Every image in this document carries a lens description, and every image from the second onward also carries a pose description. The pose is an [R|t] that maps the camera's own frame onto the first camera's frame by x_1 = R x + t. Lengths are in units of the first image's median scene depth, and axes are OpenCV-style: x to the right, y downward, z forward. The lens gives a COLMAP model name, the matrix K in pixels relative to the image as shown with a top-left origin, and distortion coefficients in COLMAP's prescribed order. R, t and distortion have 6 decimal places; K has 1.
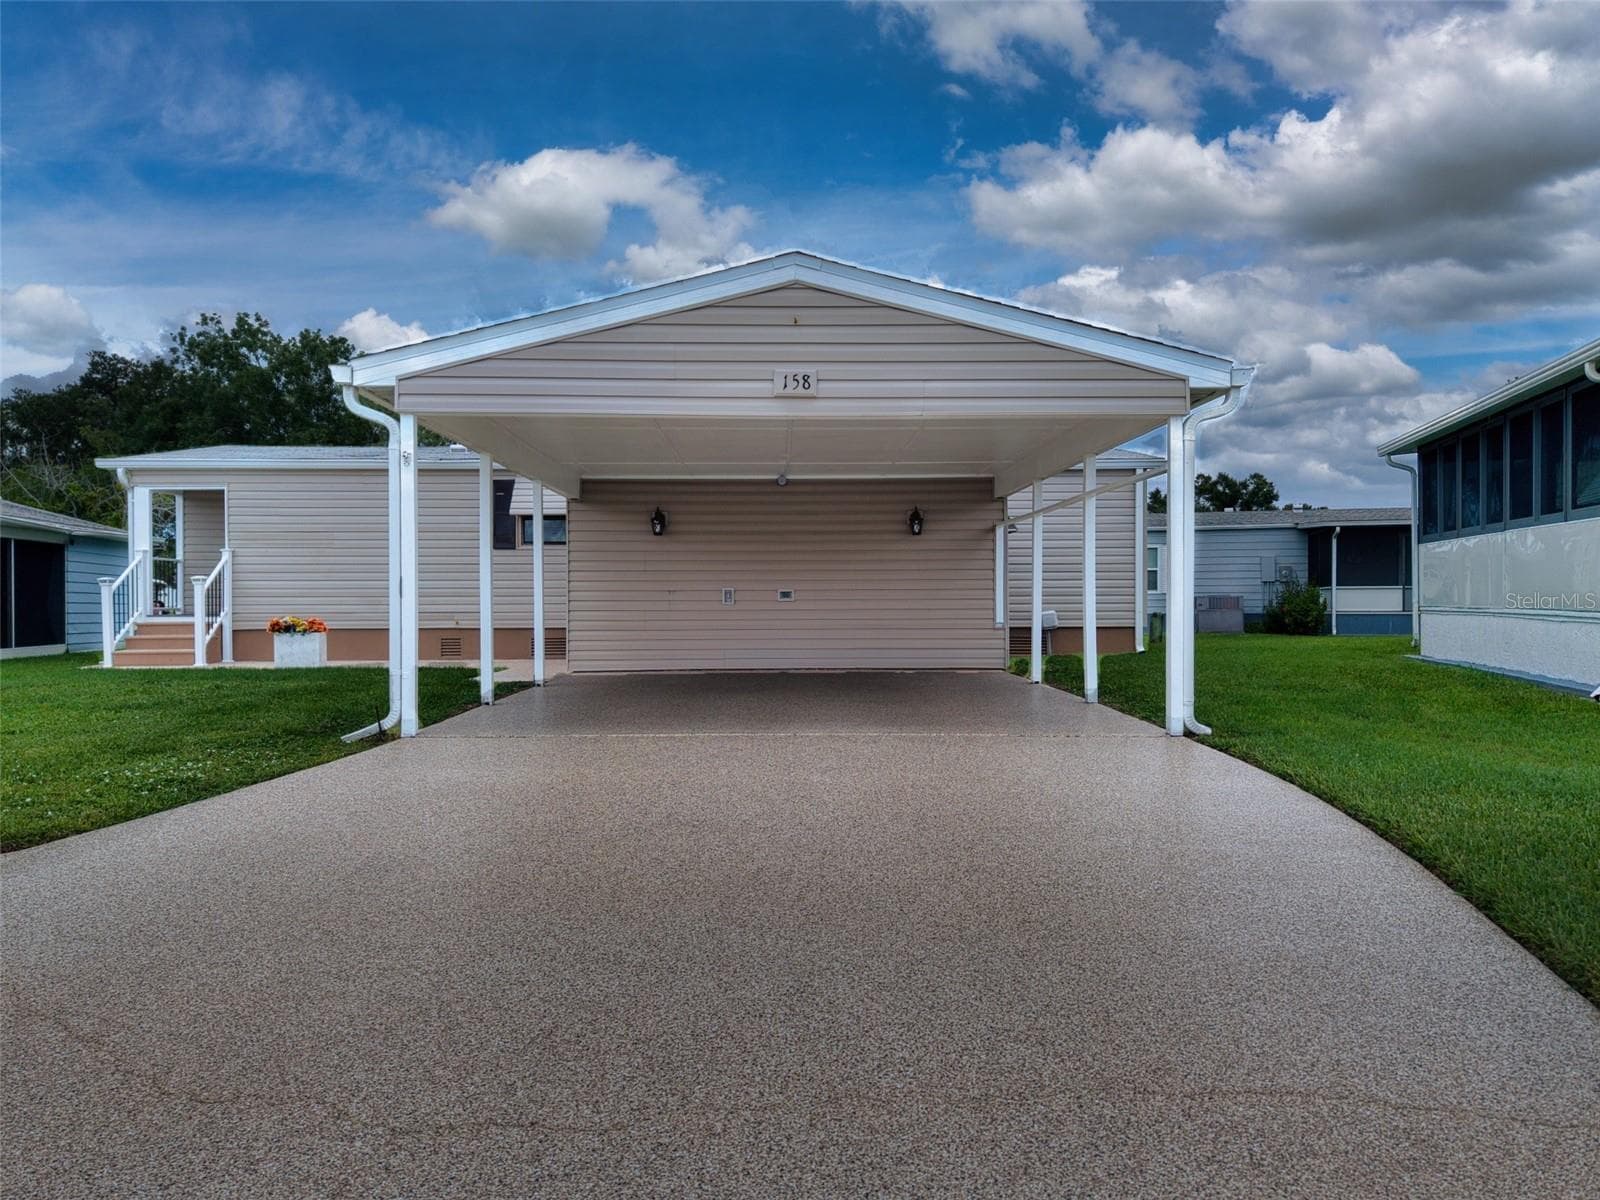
lens RADIAL K [[1076.3, 0, 800.0], [0, 1076.3, 600.0], [0, 0, 1]] dist [0.026649, -0.030348]
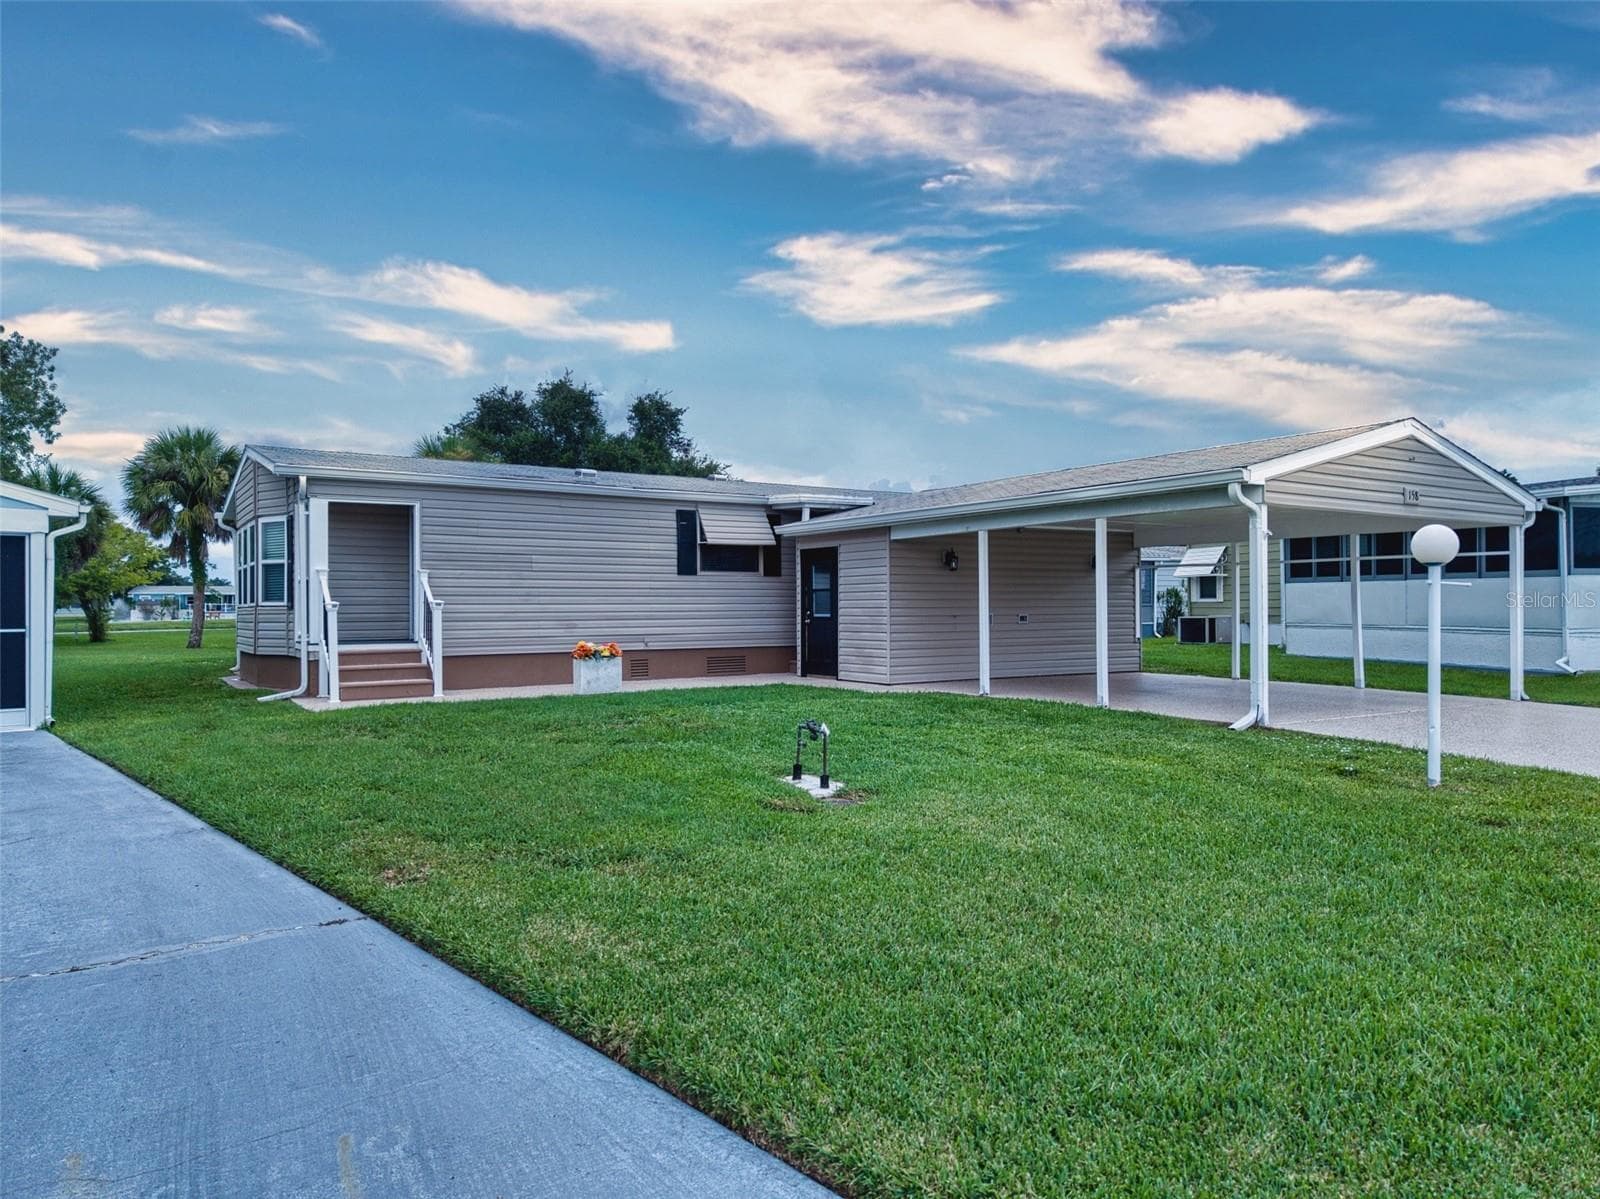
lens RADIAL K [[1076.3, 0, 800.0], [0, 1076.3, 599.5], [0, 0, 1]] dist [0.026649, -0.030348]
pose [[0.845040, 0.002648, 0.534697, -0.783393], [0.000884, 0.999979, -0.006348, -0.016656], [-0.534703, 0.005837, 0.845020, 0.051960]]
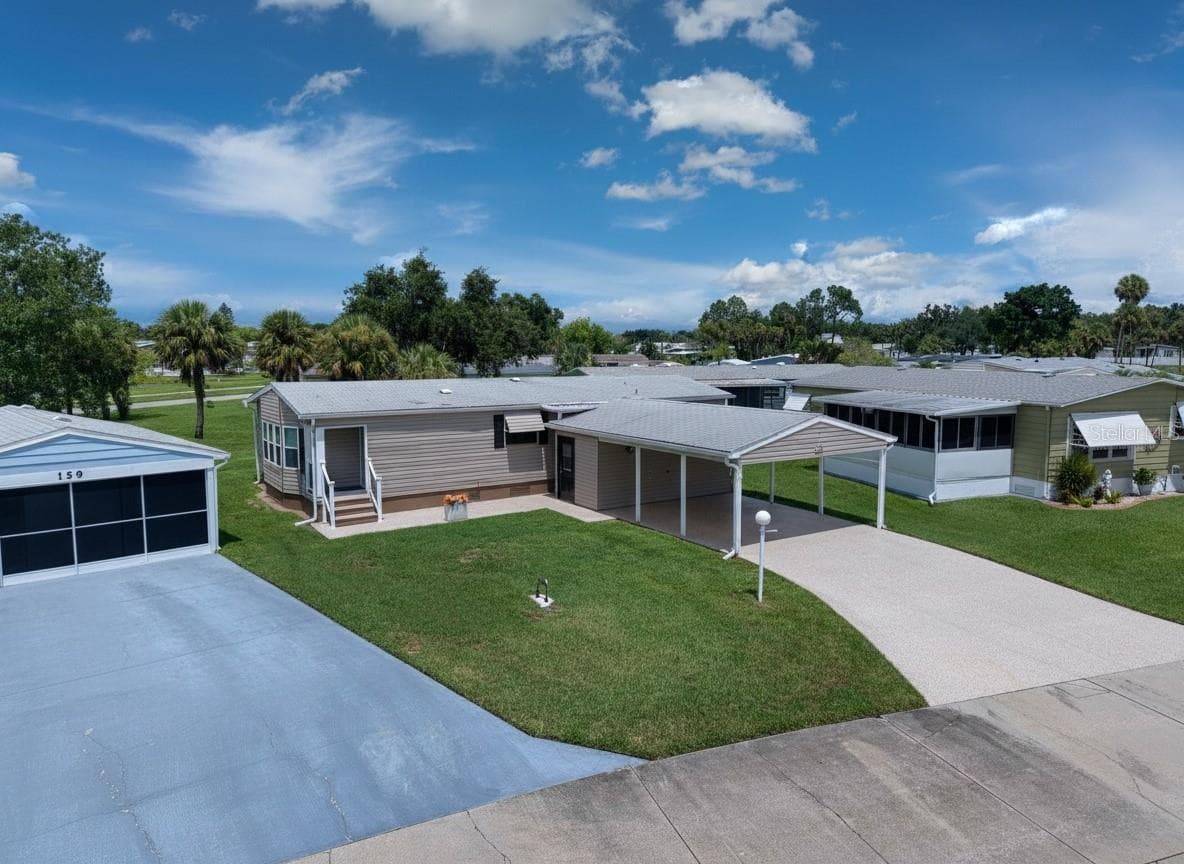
lens RADIAL K [[808.4, 0, 605.3], [0, 808.4, 433.2], [0, 0, 1]] dist [0.009211, -0.004570]
pose [[0.834381, -0.058305, 0.548095, -0.999235], [-0.003540, 0.993802, 0.111108, -0.258764], [-0.551176, -0.094647, 0.829003, -0.409614]]
